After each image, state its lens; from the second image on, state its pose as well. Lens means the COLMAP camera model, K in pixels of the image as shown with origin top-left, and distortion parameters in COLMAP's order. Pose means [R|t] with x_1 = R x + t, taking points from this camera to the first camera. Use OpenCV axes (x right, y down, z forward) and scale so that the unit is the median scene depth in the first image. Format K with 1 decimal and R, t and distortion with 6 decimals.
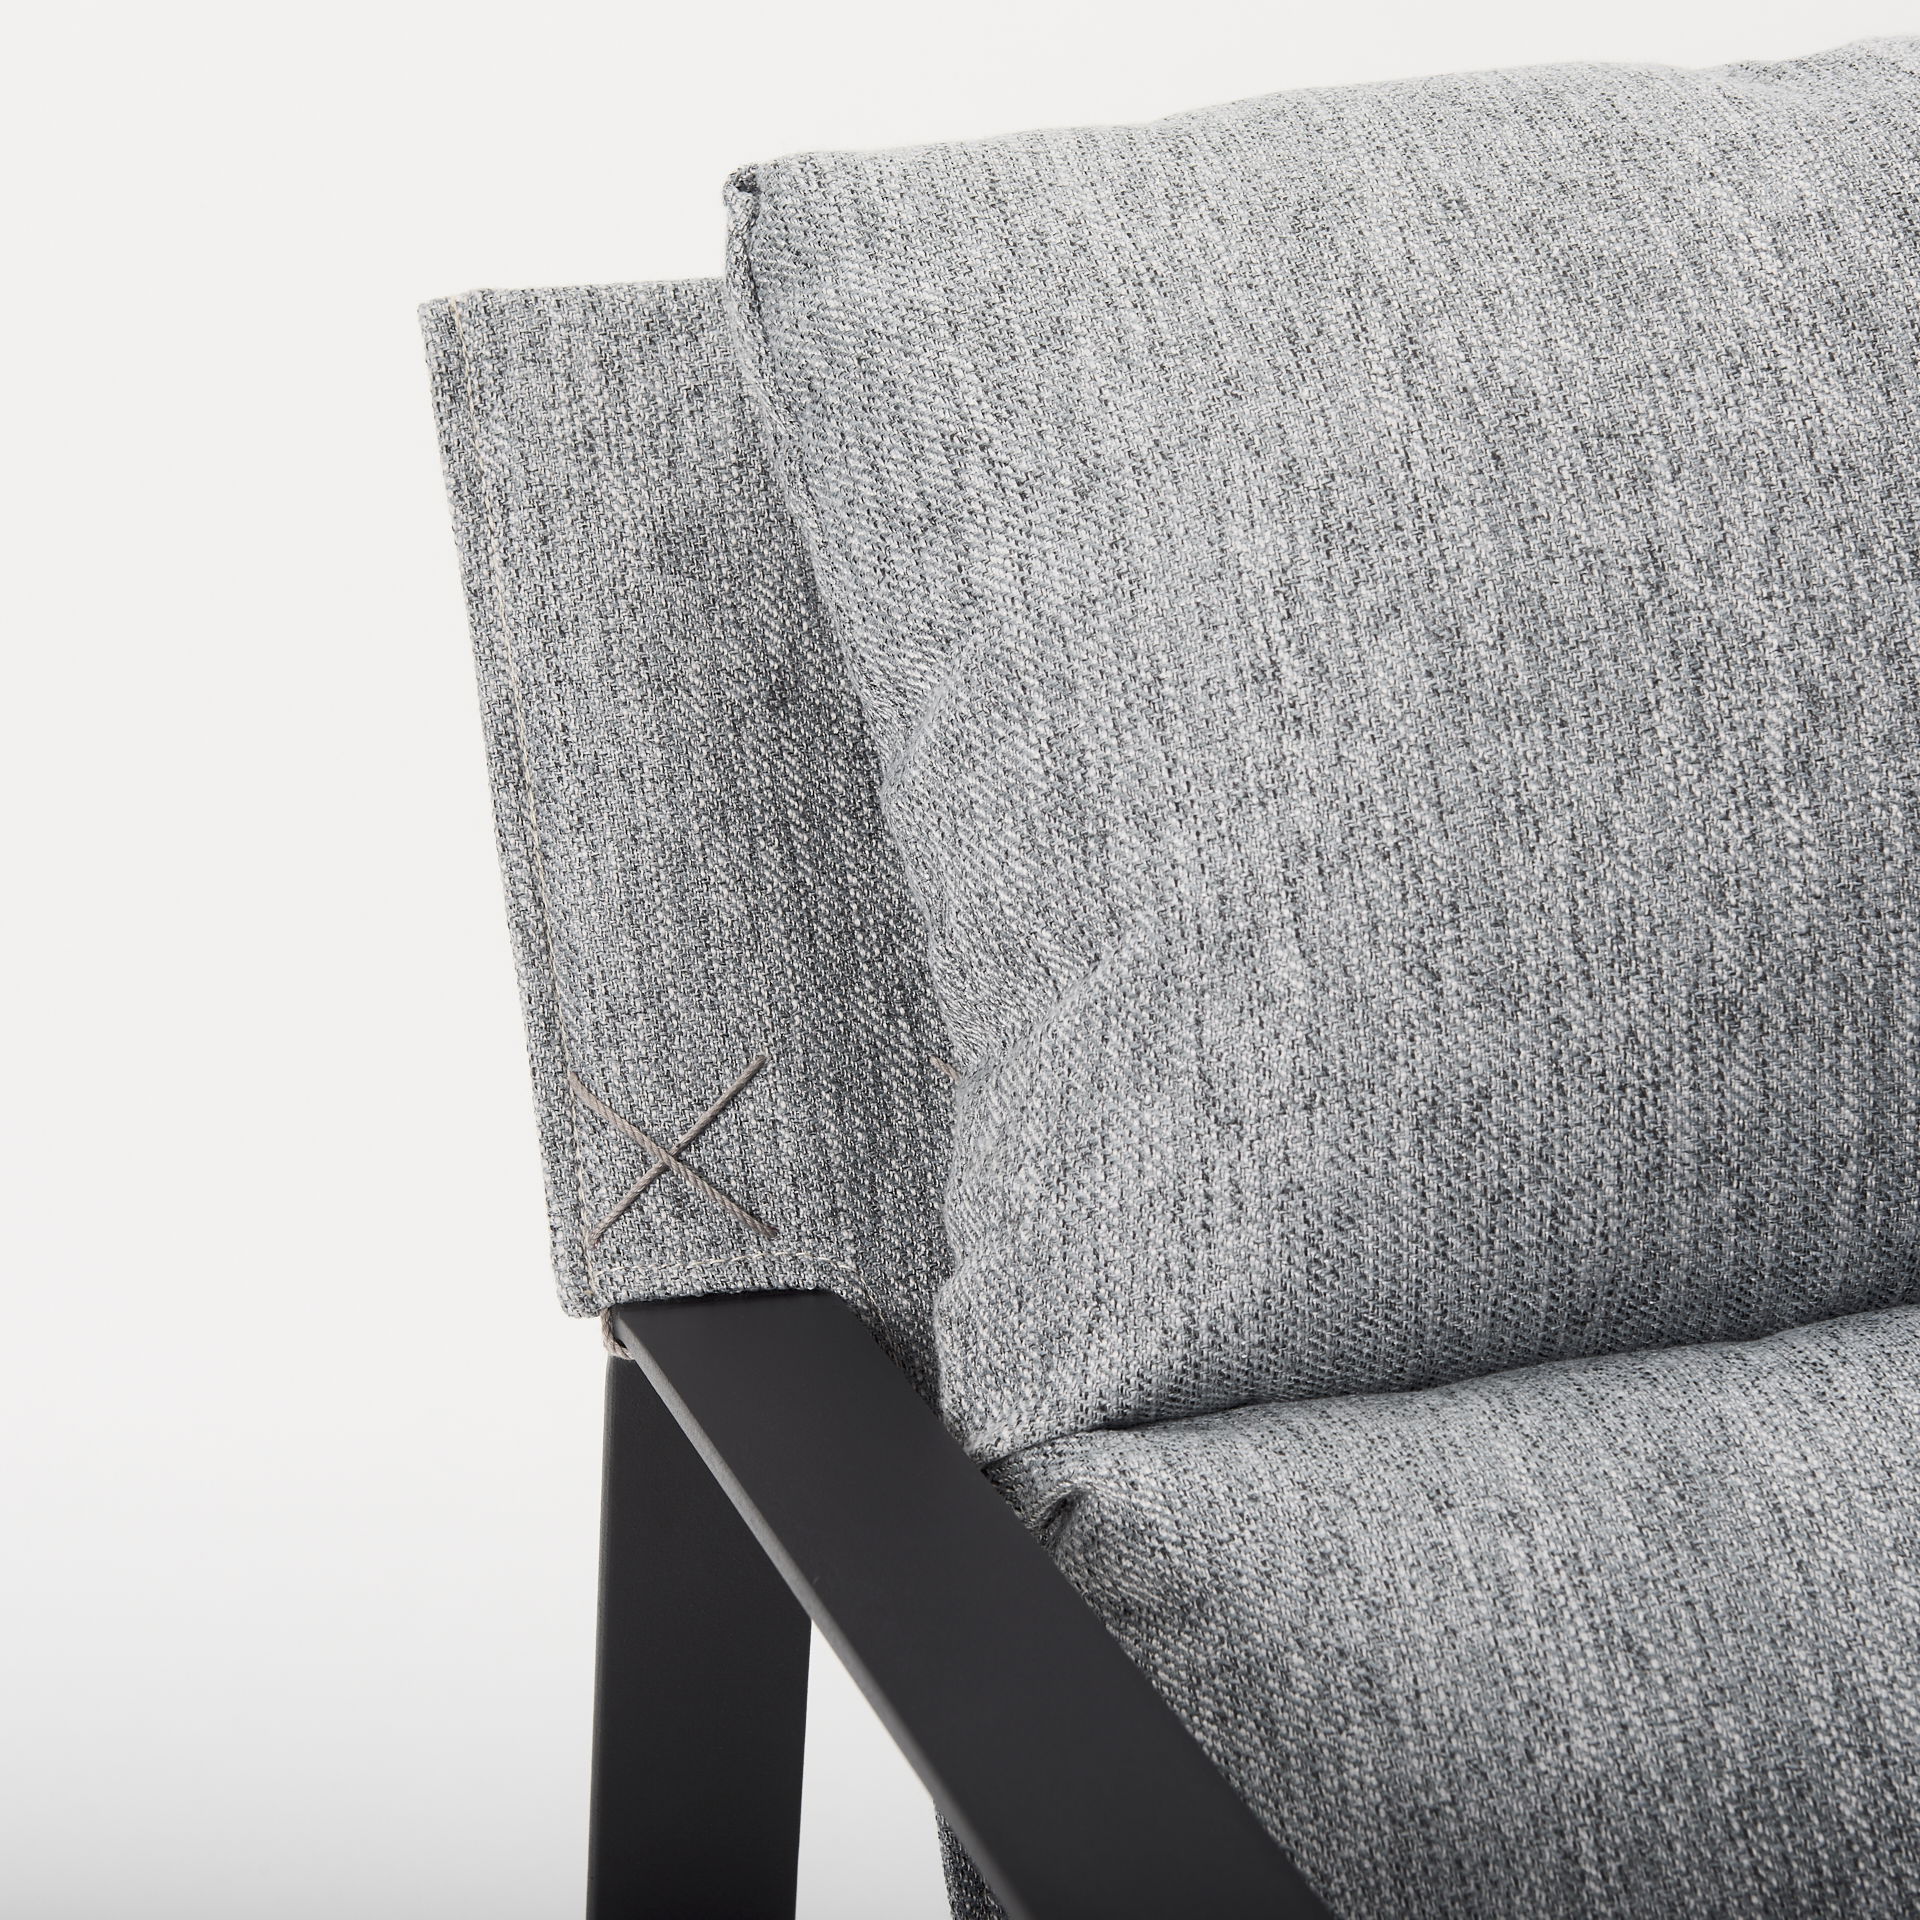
lens RADIAL K [[6399.1, 0, 960.0], [0, 6399.1, 960.0], [0, 0, 1]] dist [0.176370, -0.619387]
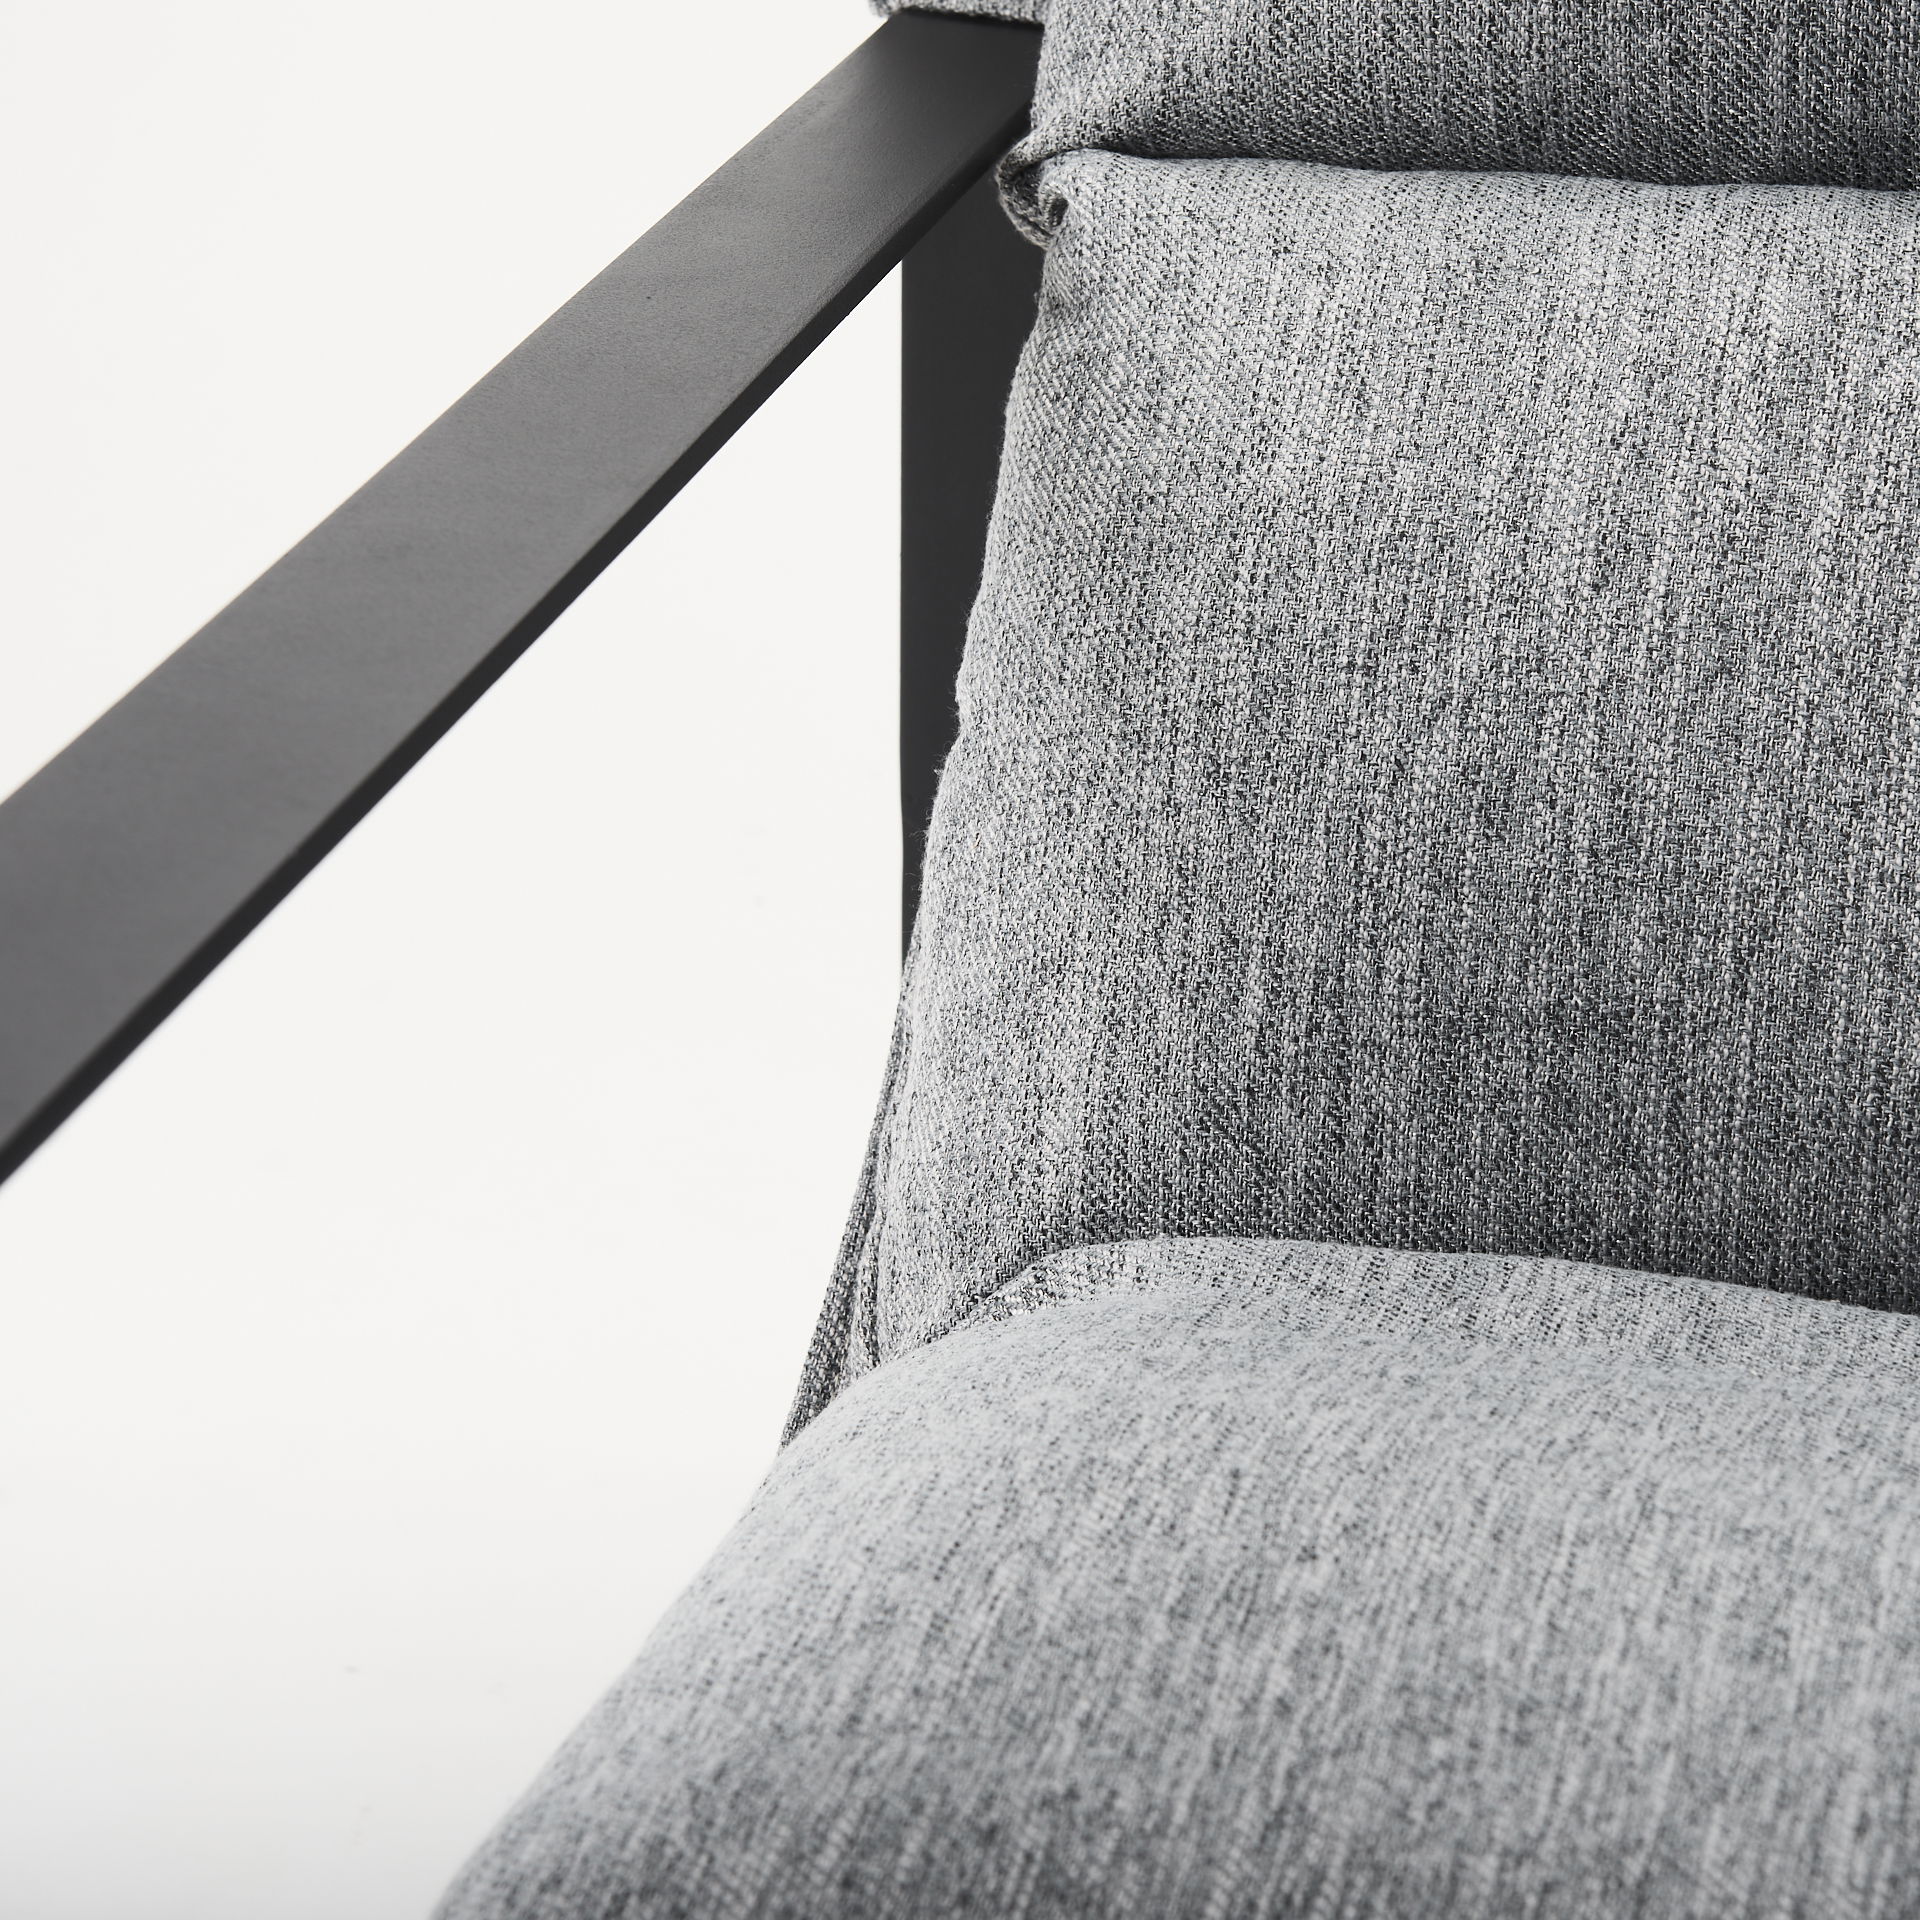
lens RADIAL K [[6399.1, 0, 960.0], [0, 6399.1, 960.0], [0, 0, 1]] dist [0.176370, -0.619387]
pose [[0.896597, 0.244125, -0.369482, 0.443477], [-0.199262, 0.967496, 0.155710, 0.041753], [0.395485, -0.065986, 0.916099, -0.025343]]
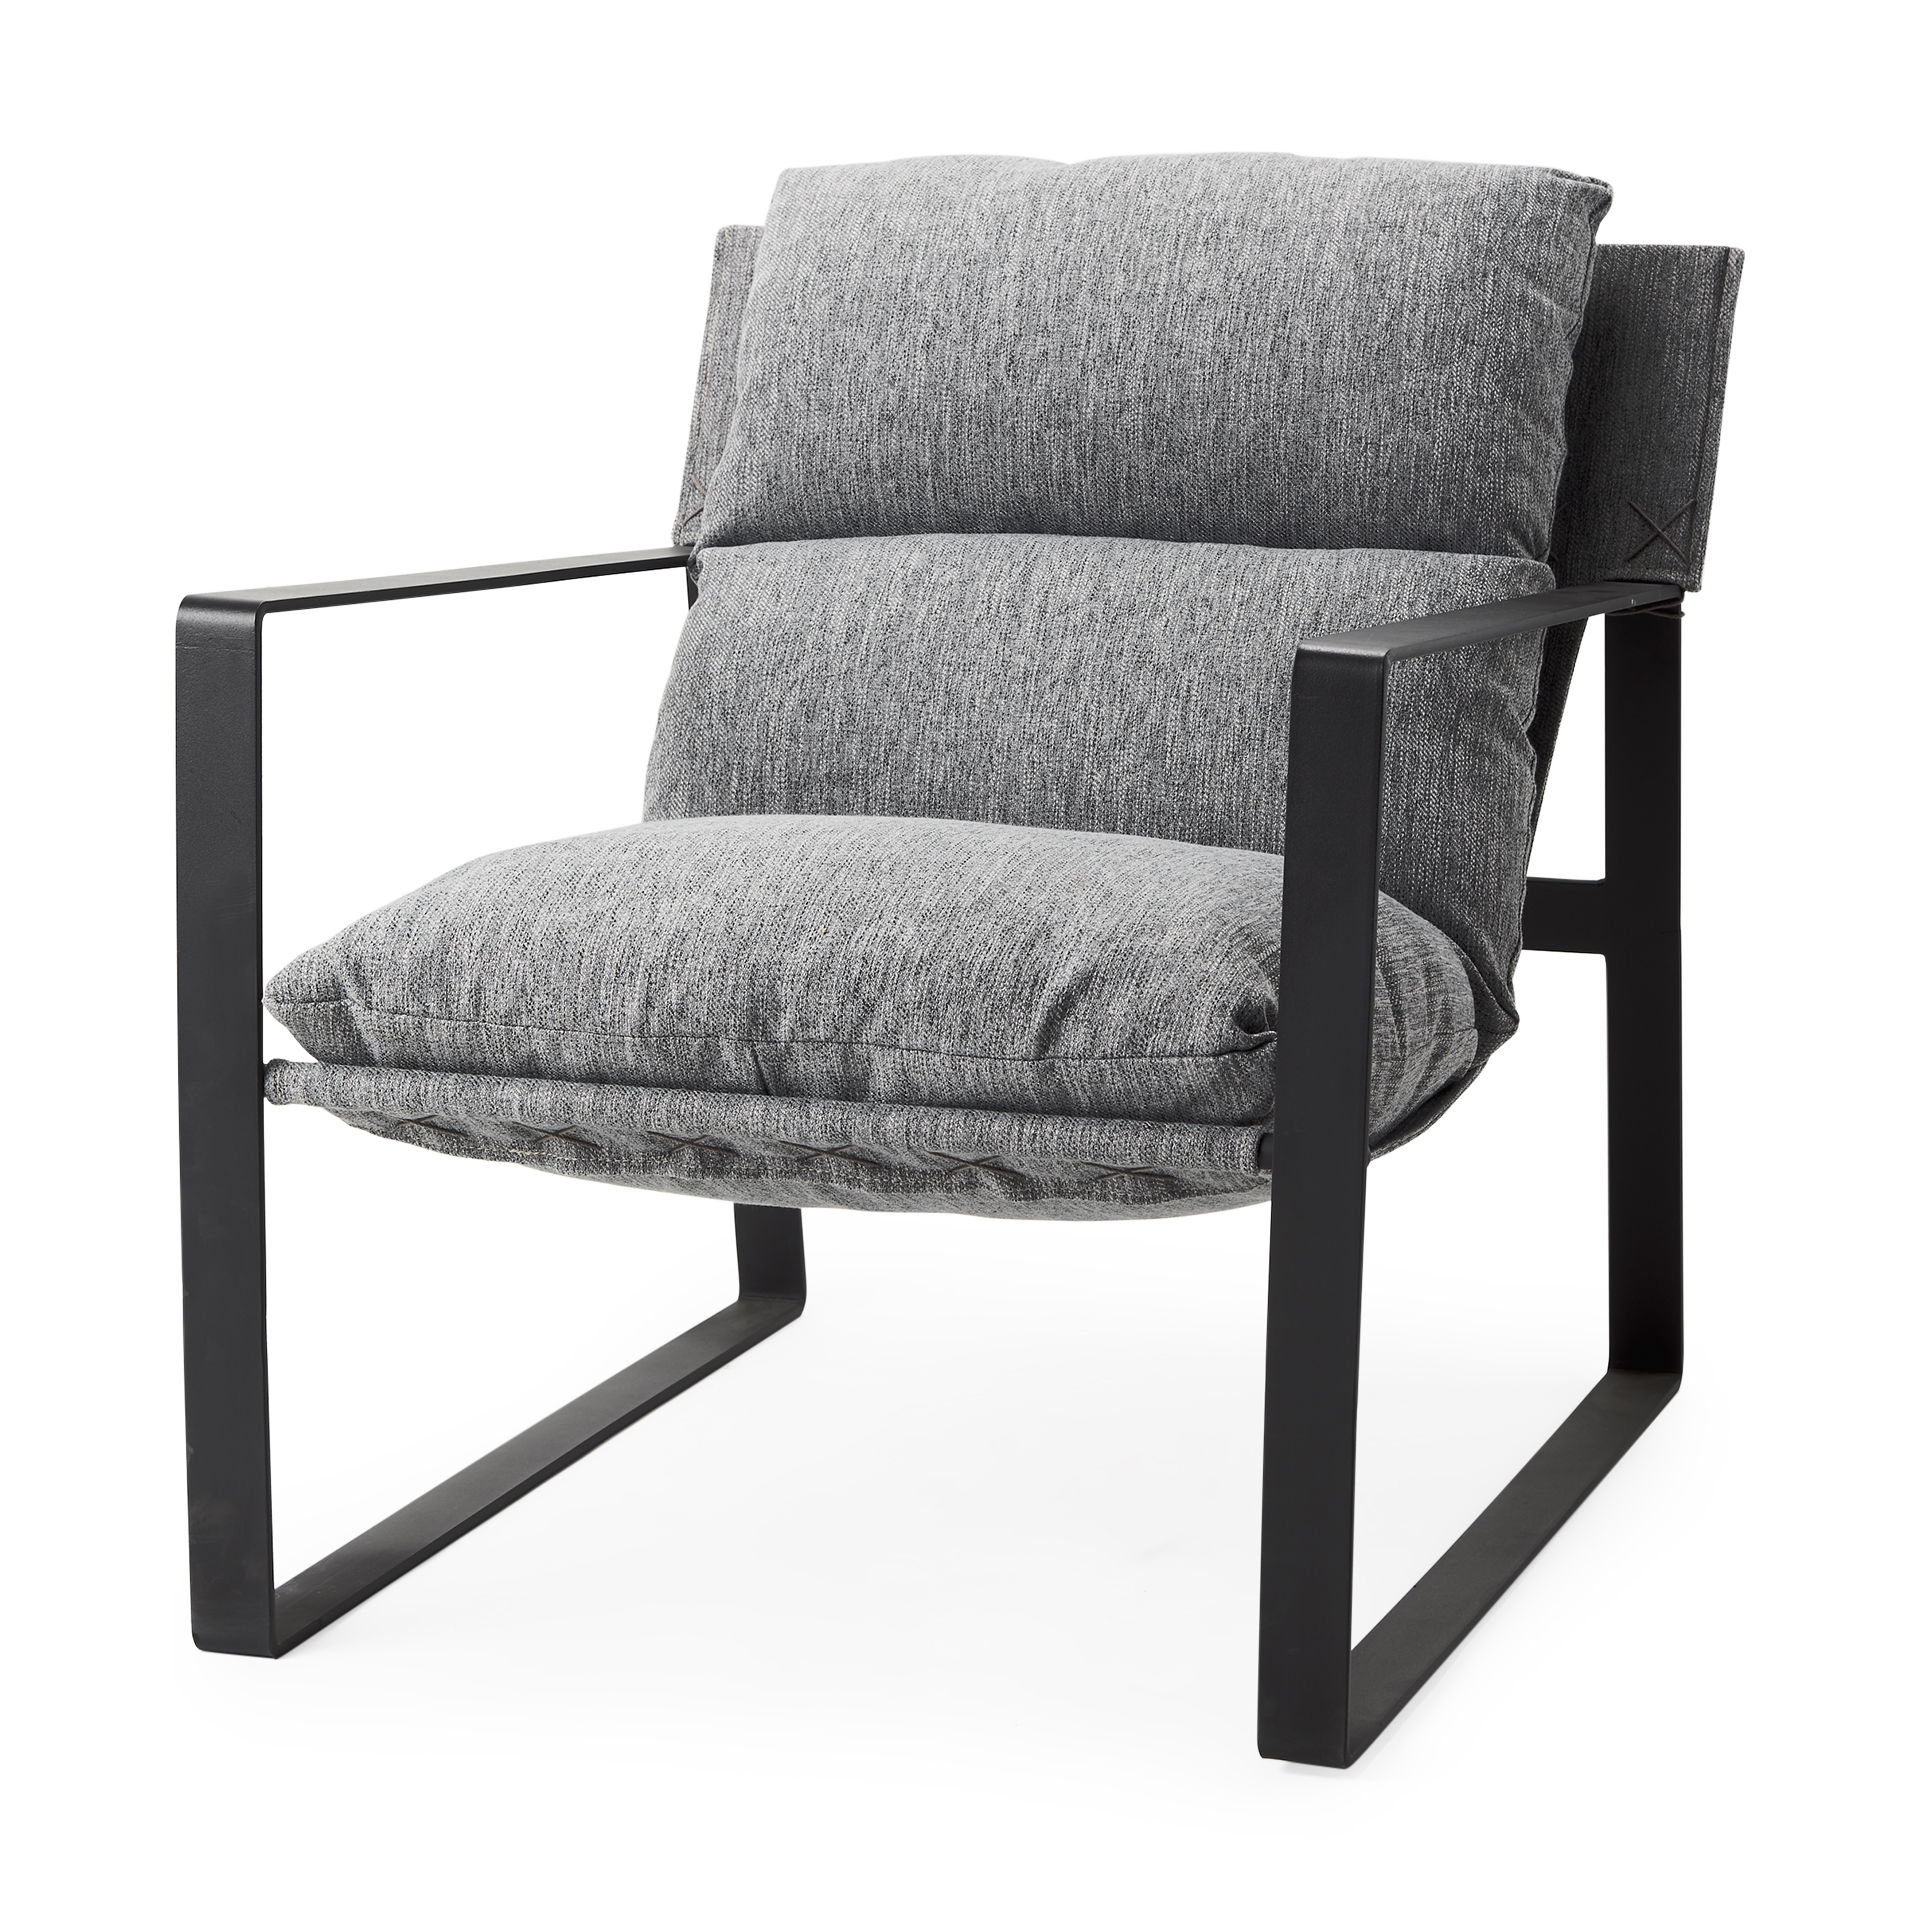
lens RADIAL K [[6399.1, 0, 960.0], [0, 6399.1, 960.0], [0, 0, 1]] dist [0.176370, -0.619387]
pose [[0.851433, 0.117963, -0.511026, 1.792337], [-0.179589, 0.981048, -0.072757, 0.492197], [0.492758, 0.153722, 0.856481, -1.641191]]
